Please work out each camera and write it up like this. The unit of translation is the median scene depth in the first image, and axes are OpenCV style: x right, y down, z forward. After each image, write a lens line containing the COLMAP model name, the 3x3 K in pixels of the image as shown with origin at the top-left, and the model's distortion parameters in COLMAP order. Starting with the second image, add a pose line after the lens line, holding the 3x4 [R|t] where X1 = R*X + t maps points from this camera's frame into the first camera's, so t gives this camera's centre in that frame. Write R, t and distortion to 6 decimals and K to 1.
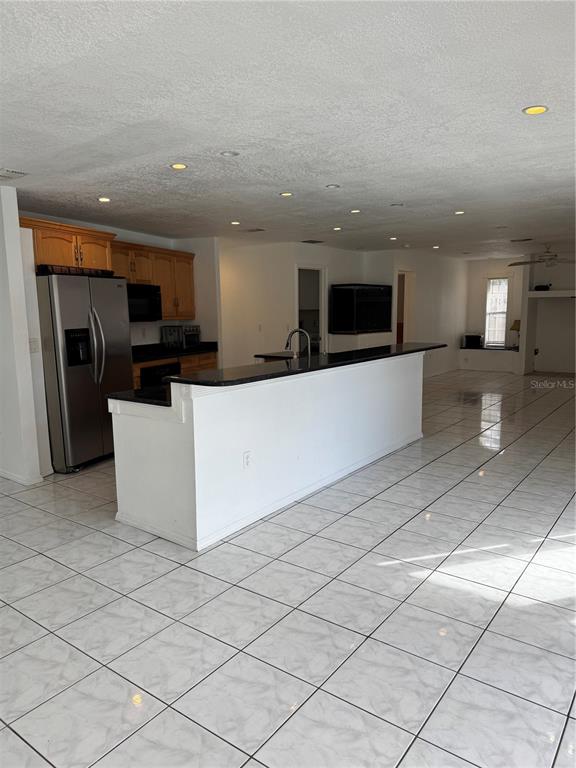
lens RADIAL K [[542.6, 0, 290.6], [0, 542.6, 389.2], [0, 0, 1]] dist [0.018911, -0.023415]
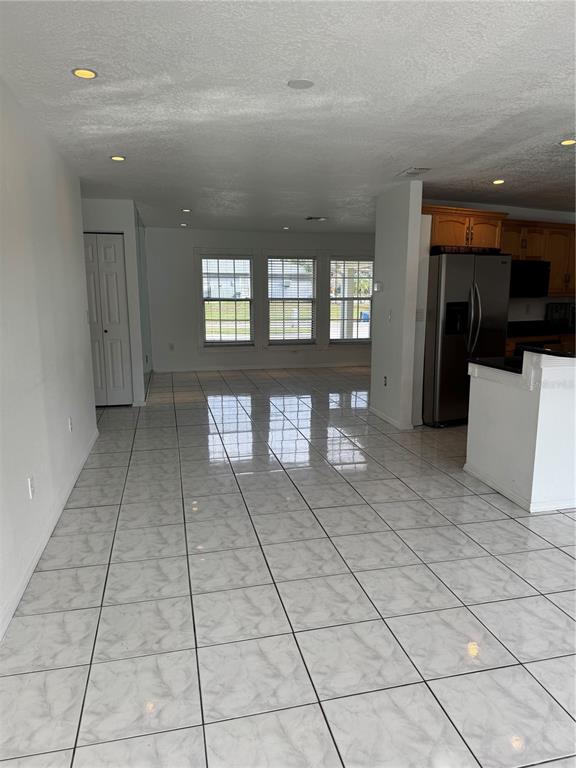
lens RADIAL K [[542.6, 0, 292.4], [0, 542.6, 383.6], [0, 0, 1]] dist [0.018911, -0.023415]
pose [[0.764124, 0.120153, -0.633781, 0.083316], [-0.102256, 0.992639, 0.064900, 0.019154], [0.636914, 0.015216, 0.770785, -0.084942]]
